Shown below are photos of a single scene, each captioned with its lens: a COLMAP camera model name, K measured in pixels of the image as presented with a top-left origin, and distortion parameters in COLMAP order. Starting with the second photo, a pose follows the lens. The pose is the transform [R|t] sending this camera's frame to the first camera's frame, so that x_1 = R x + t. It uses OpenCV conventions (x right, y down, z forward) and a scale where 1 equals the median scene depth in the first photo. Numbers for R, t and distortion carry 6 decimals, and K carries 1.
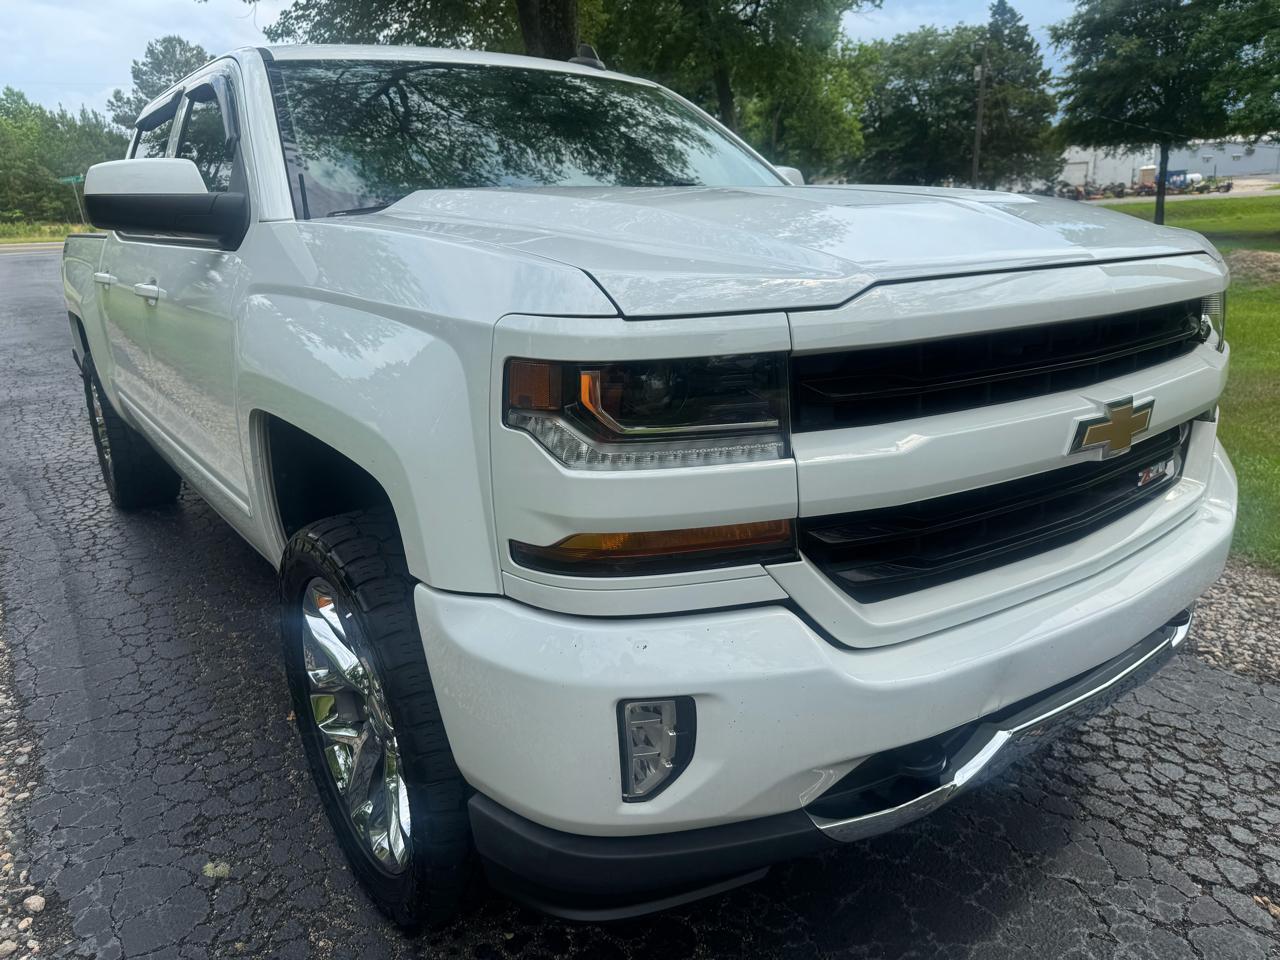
lens RADIAL K [[928.5, 0, 623.8], [0, 928.5, 476.0], [0, 0, 1]] dist [0.022459, -0.024978]
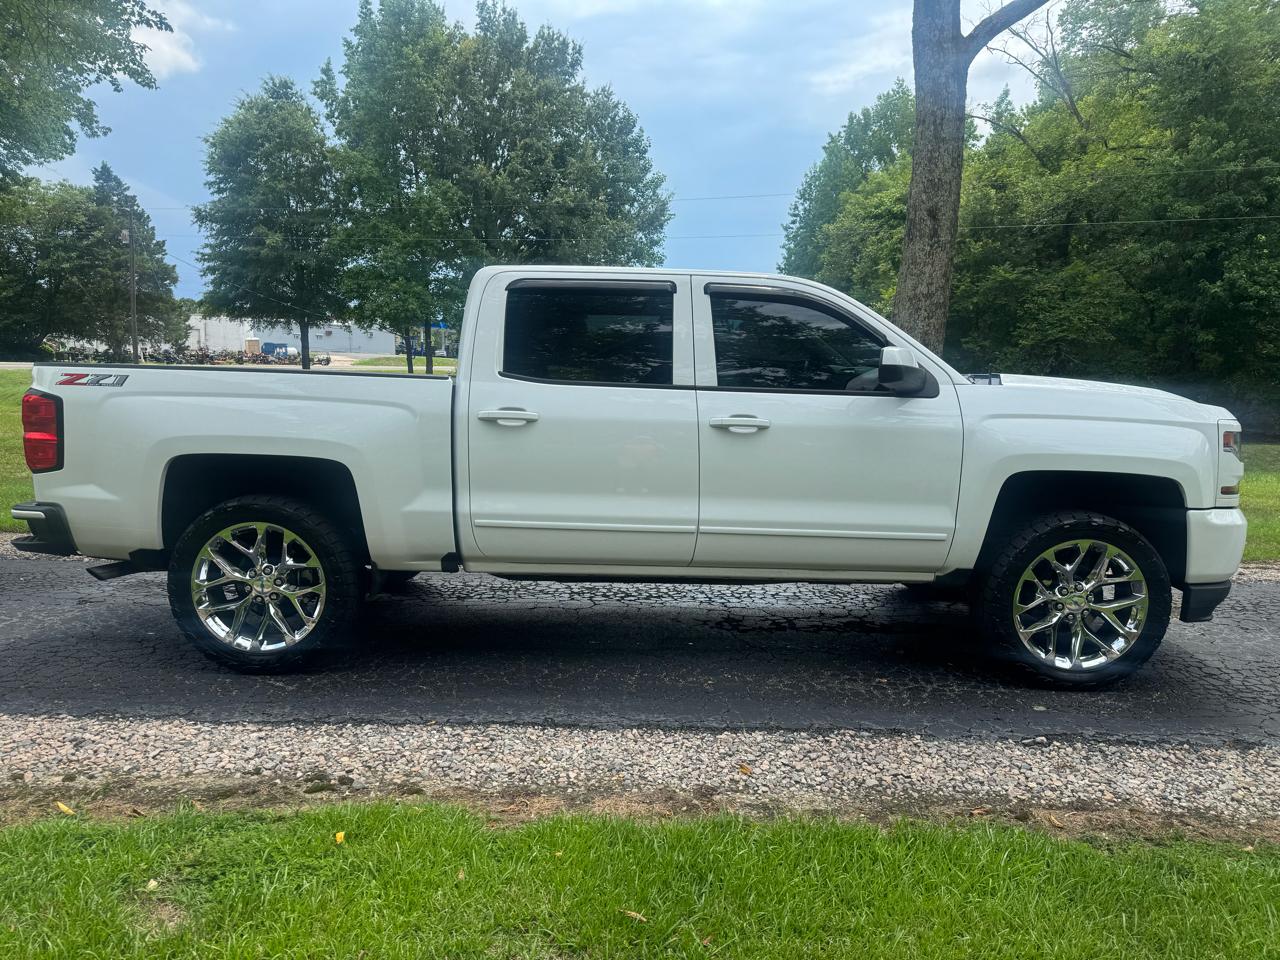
lens RADIAL K [[926.6, 0, 640.0], [0, 926.6, 480.0], [0, 0, 1]] dist [0.038241, -0.046070]
pose [[0.577149, -0.044935, 0.815402, -2.031393], [0.177004, 0.981632, -0.071190, -0.040842], [-0.797226, 0.185416, 0.574501, 0.367335]]
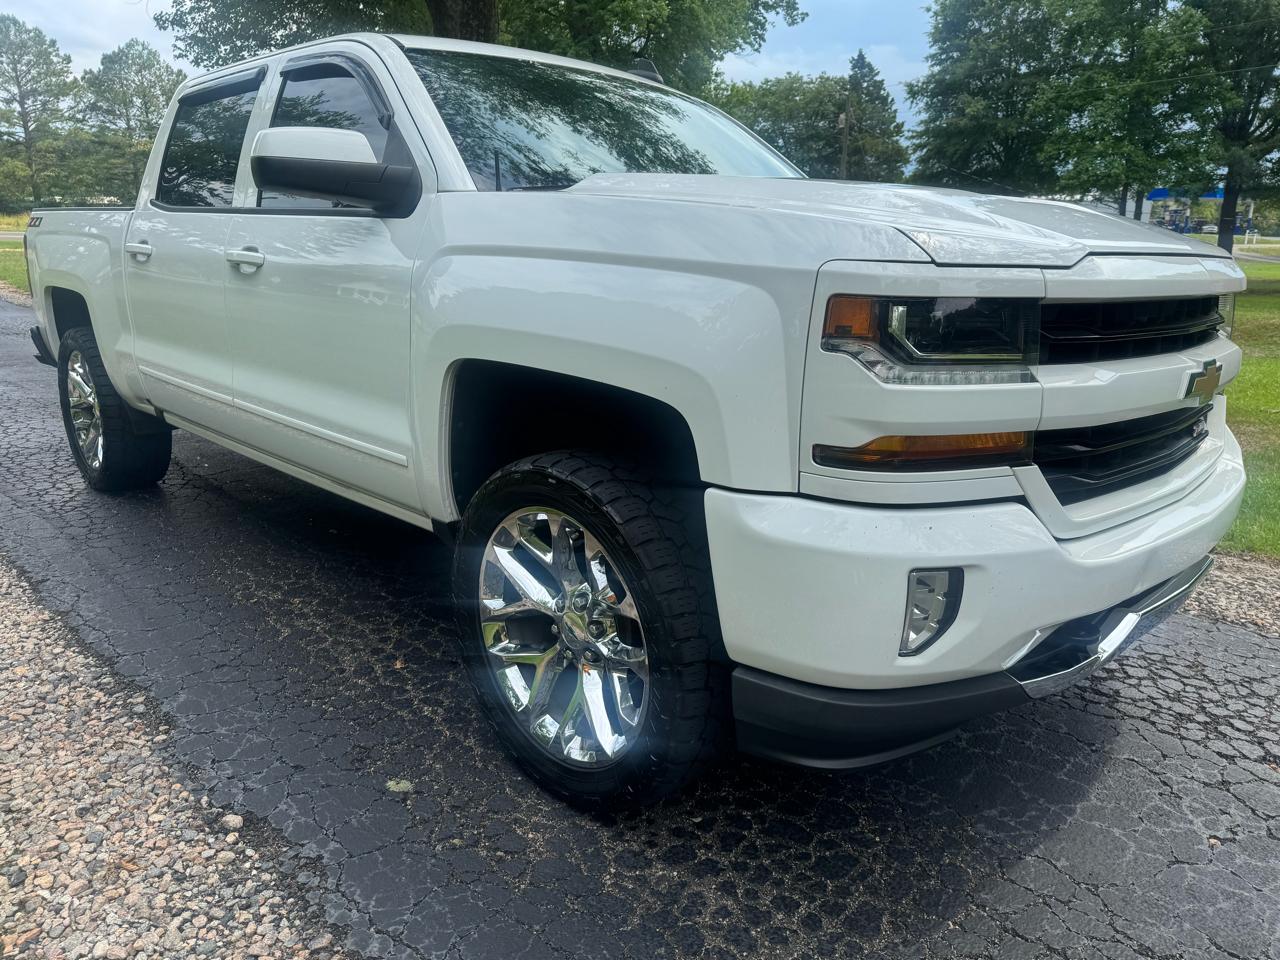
lens RADIAL K [[926.6, 0, 640.0], [0, 926.6, 480.0], [0, 0, 1]] dist [0.038241, -0.046070]
pose [[0.986272, 0.013522, 0.164577, -0.290822], [-0.010064, 0.999711, -0.021827, 0.076170], [-0.164825, 0.019871, 0.986123, -0.094333]]
